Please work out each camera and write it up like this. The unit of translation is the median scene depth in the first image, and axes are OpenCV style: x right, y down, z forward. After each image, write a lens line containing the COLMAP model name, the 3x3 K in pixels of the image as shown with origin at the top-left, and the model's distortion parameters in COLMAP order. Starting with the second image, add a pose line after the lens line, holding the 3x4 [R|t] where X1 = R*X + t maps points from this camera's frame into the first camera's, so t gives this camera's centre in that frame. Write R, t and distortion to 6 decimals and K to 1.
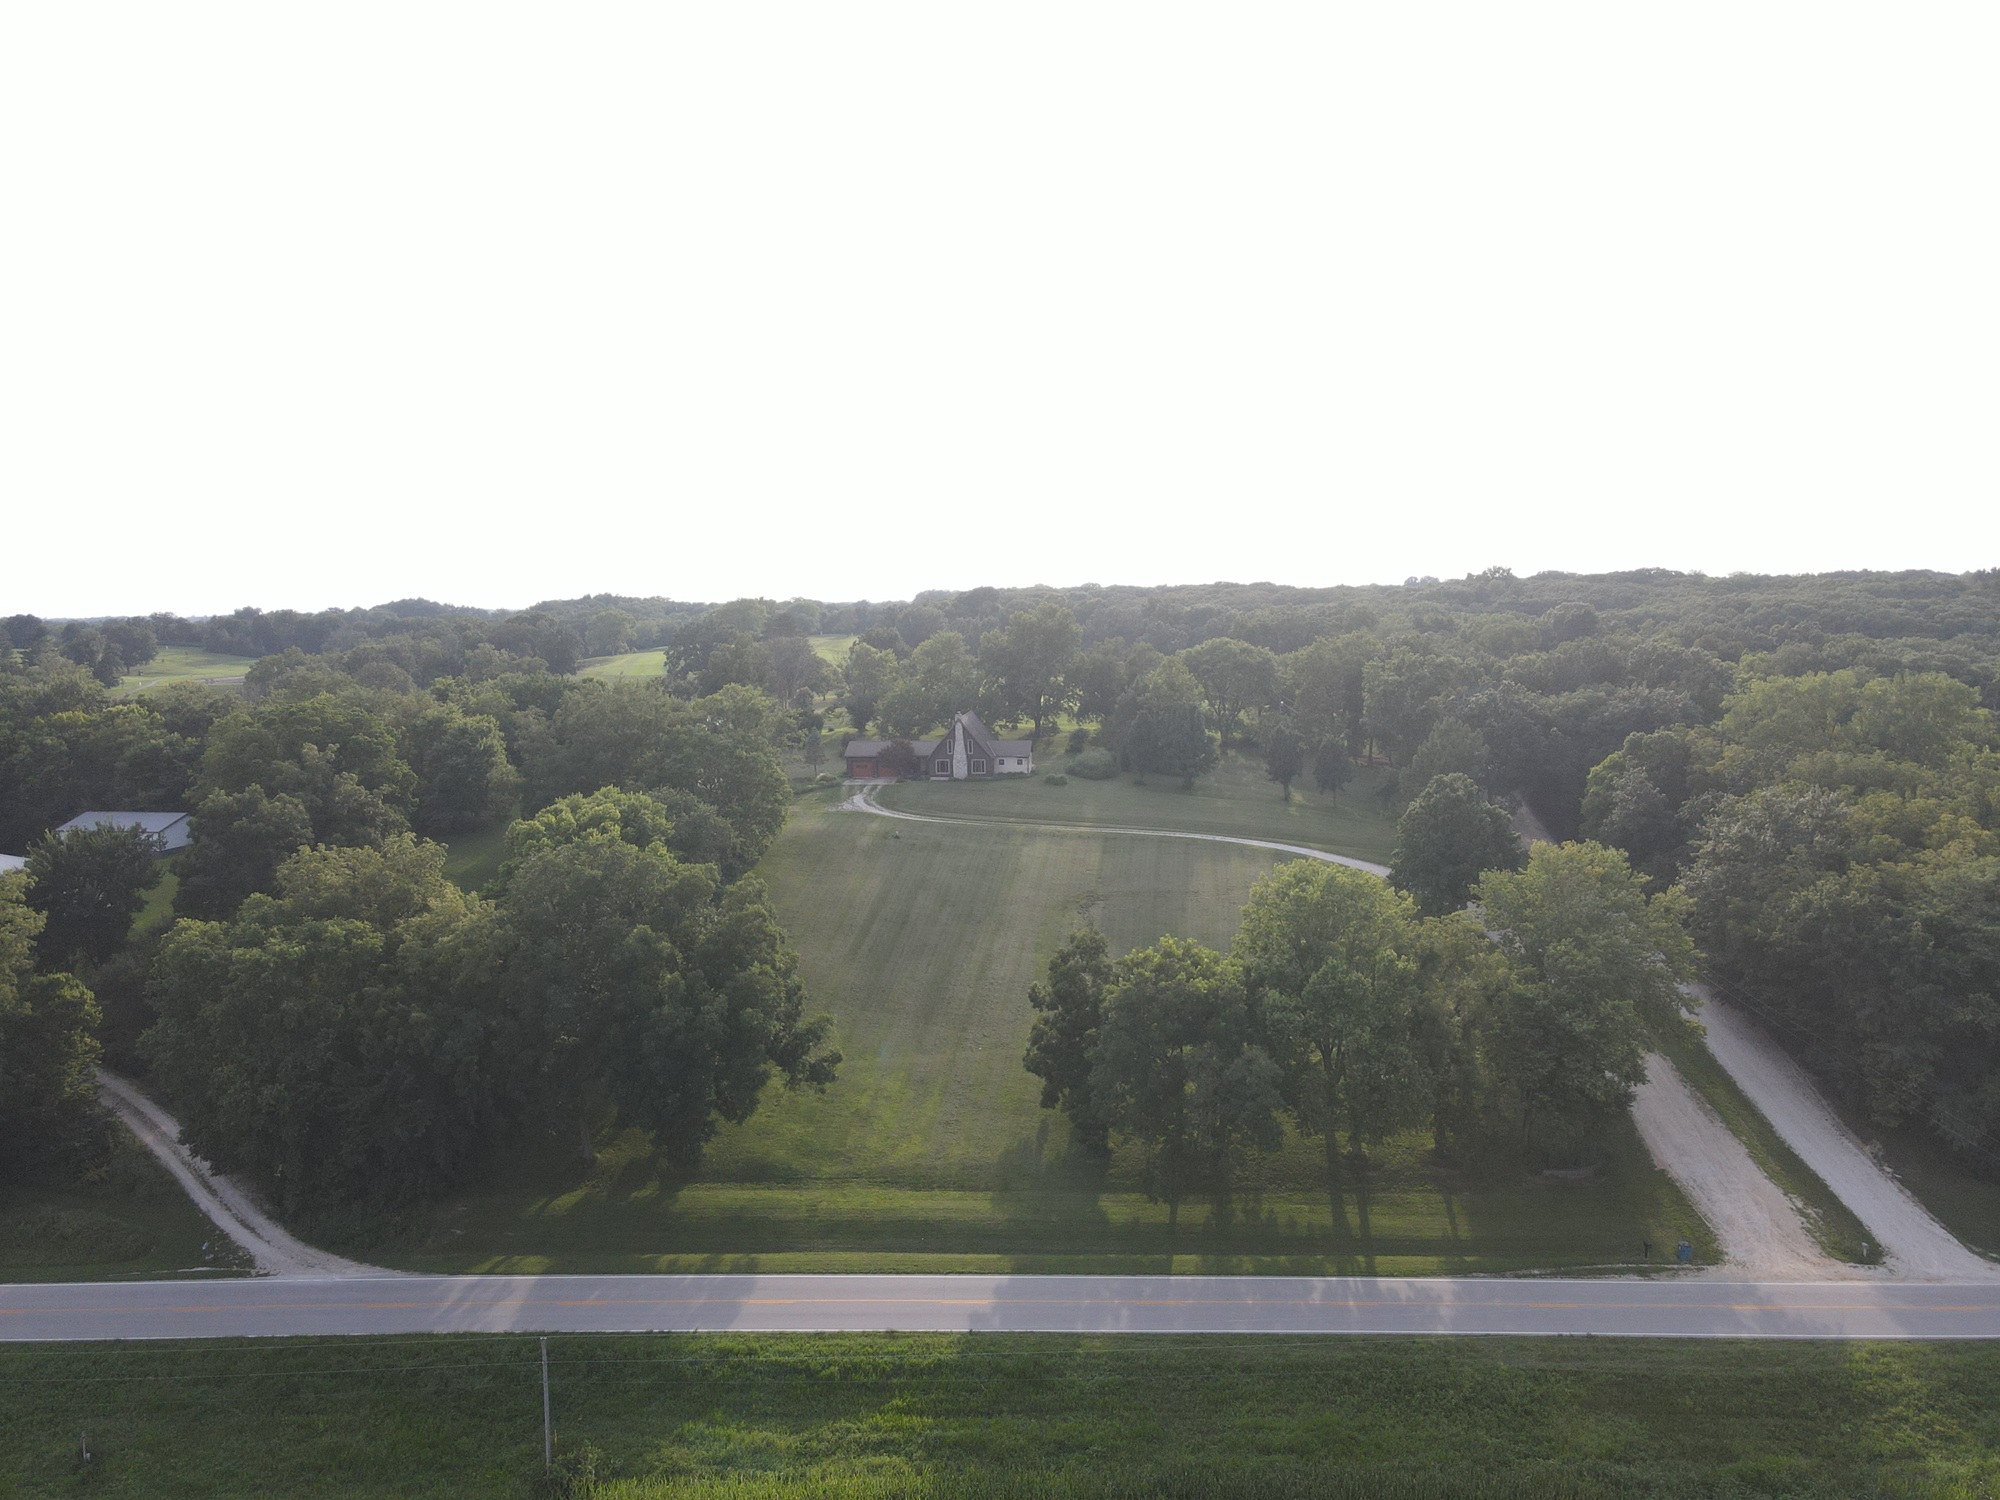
lens RADIAL K [[1450.2, 0, 965.5], [0, 1450.2, 782.8], [0, 0, 1]] dist [0.010472, 0.006690]
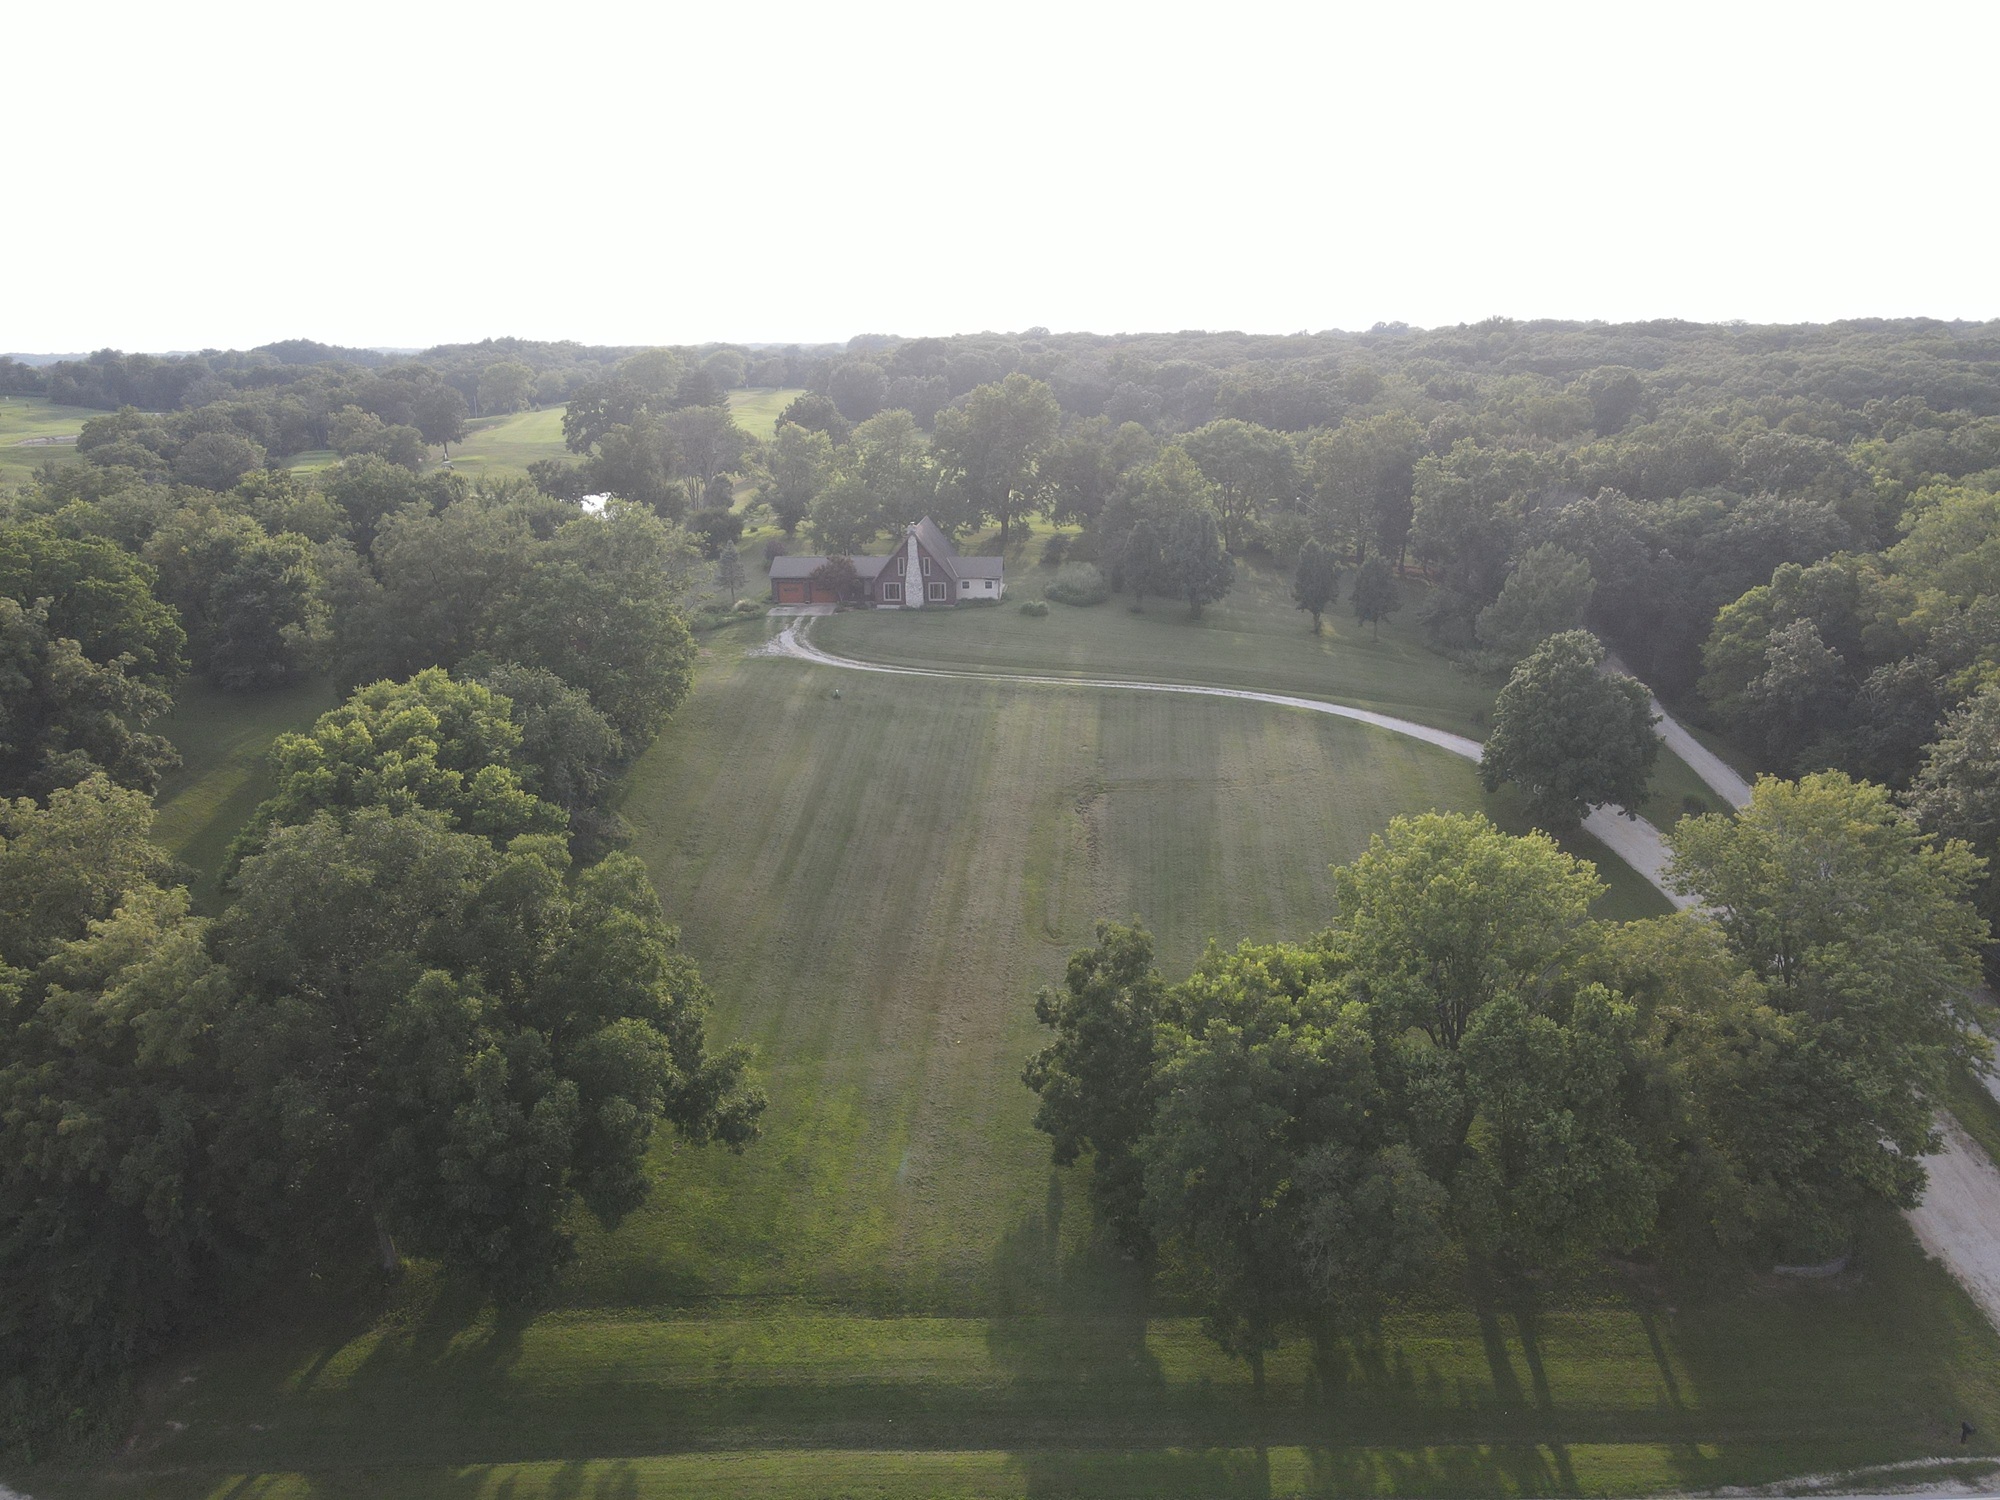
lens RADIAL K [[1450.2, 0, 965.5], [0, 1450.2, 782.8], [0, 0, 1]] dist [0.010472, 0.006690]
pose [[0.999072, -0.007712, 0.042374, -0.014556], [0.000391, 0.985421, 0.170131, -0.061711], [-0.043068, -0.169957, 0.984510, 0.274236]]
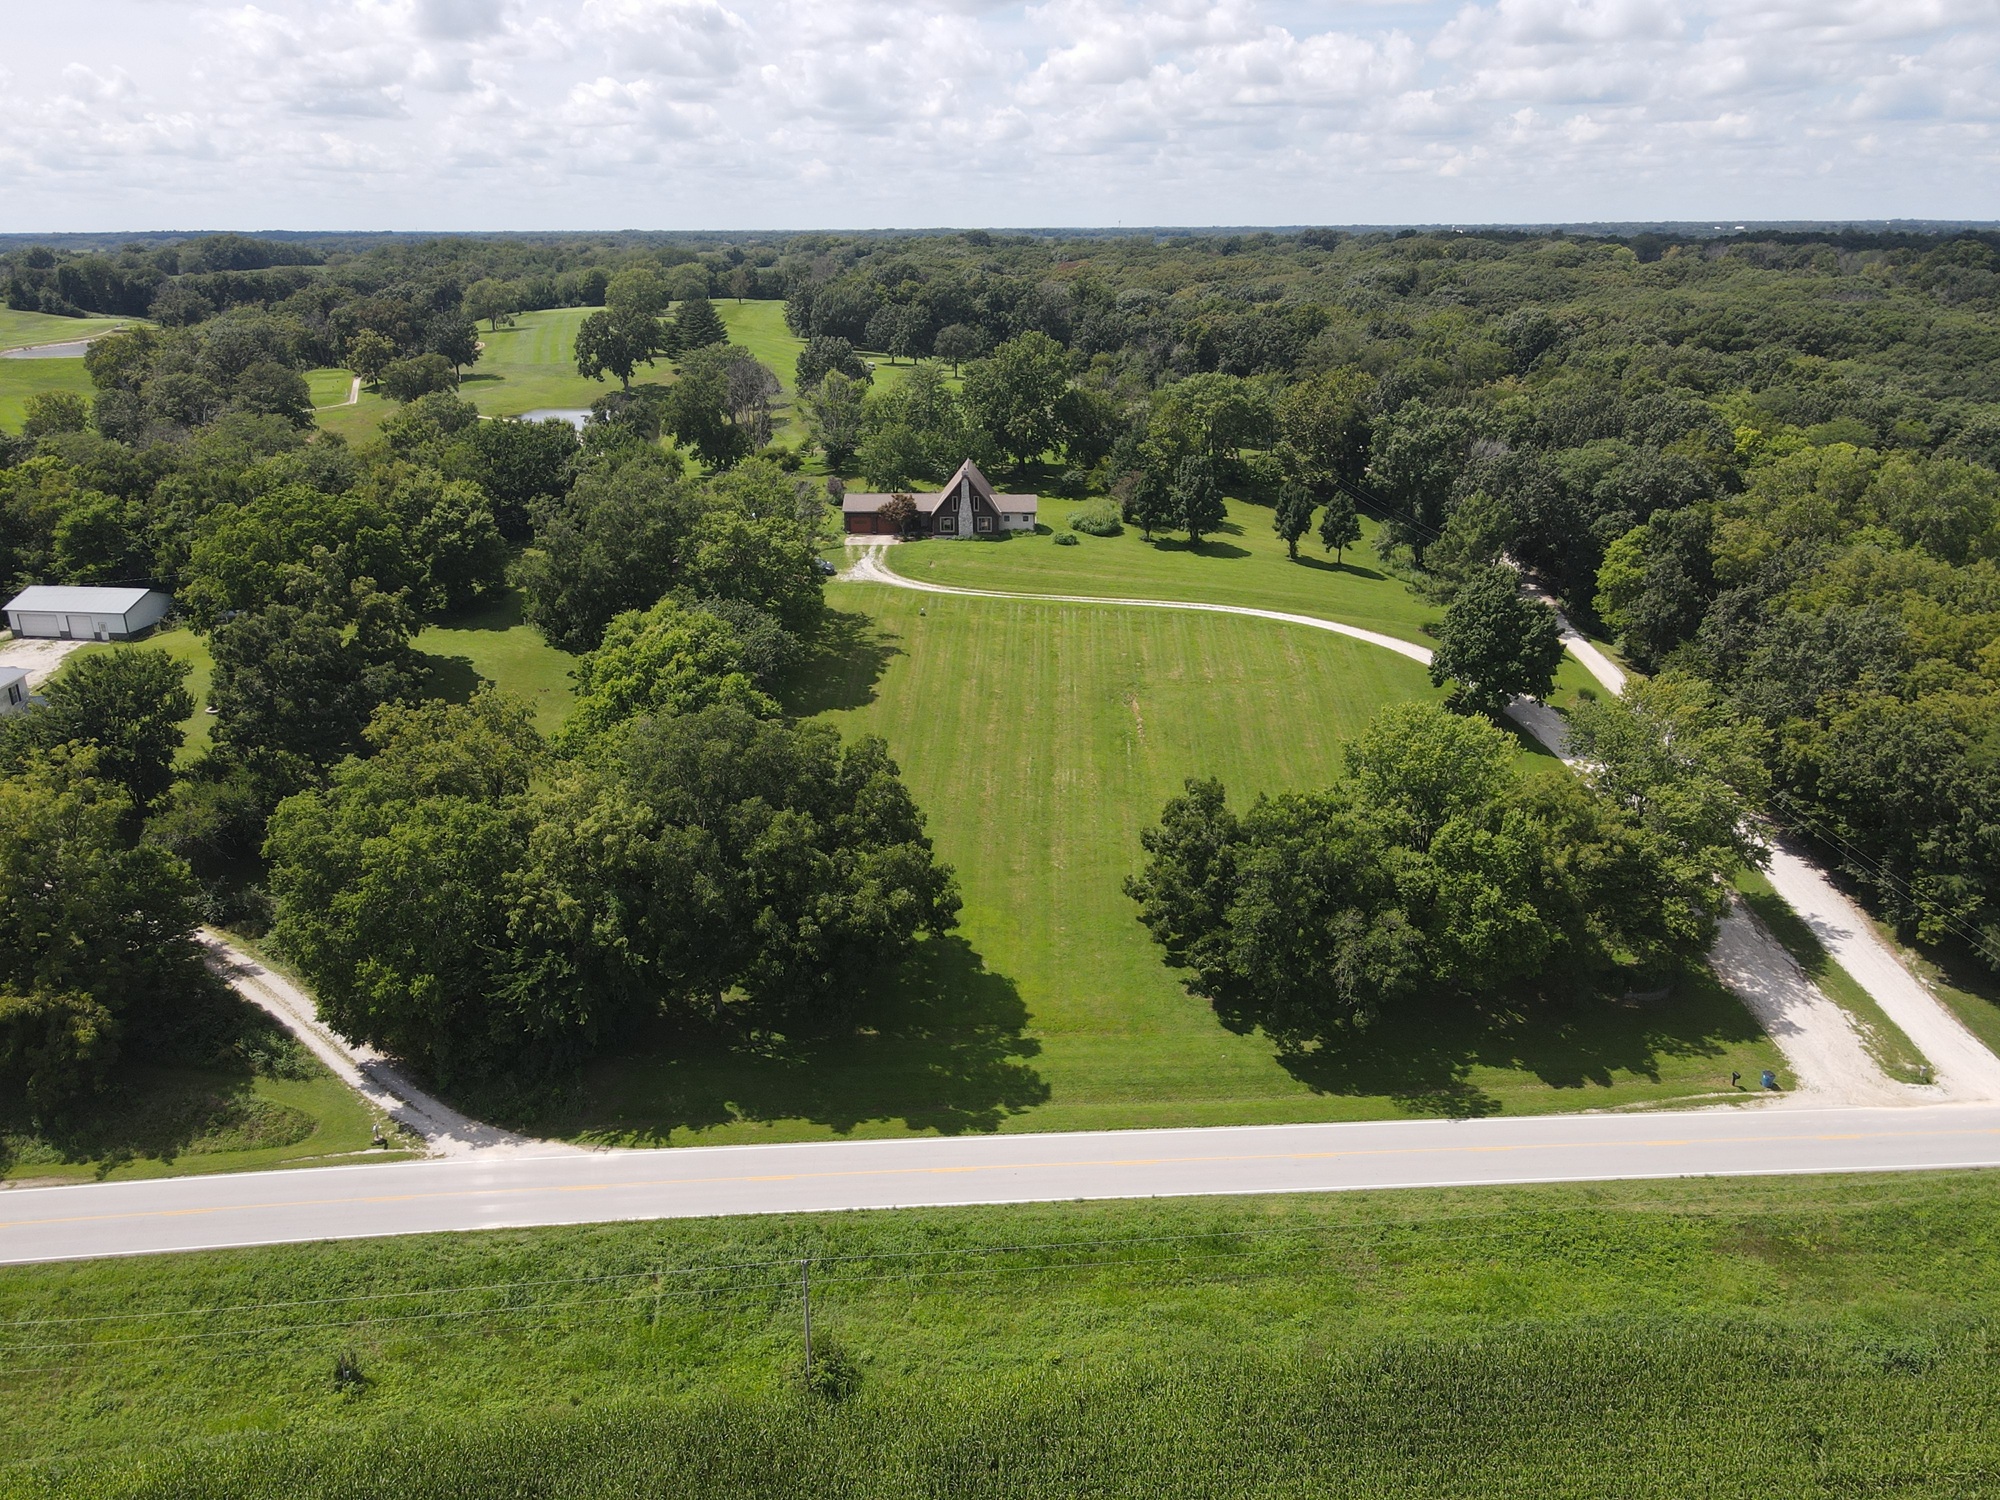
lens RADIAL K [[1450.2, 0, 965.5], [0, 1450.2, 782.8], [0, 0, 1]] dist [0.010472, 0.006690]
pose [[0.995240, -0.020933, 0.095181, -0.141177], [-0.002323, 0.971284, 0.237911, -0.105468], [-0.097428, -0.236999, 0.966612, 0.032660]]
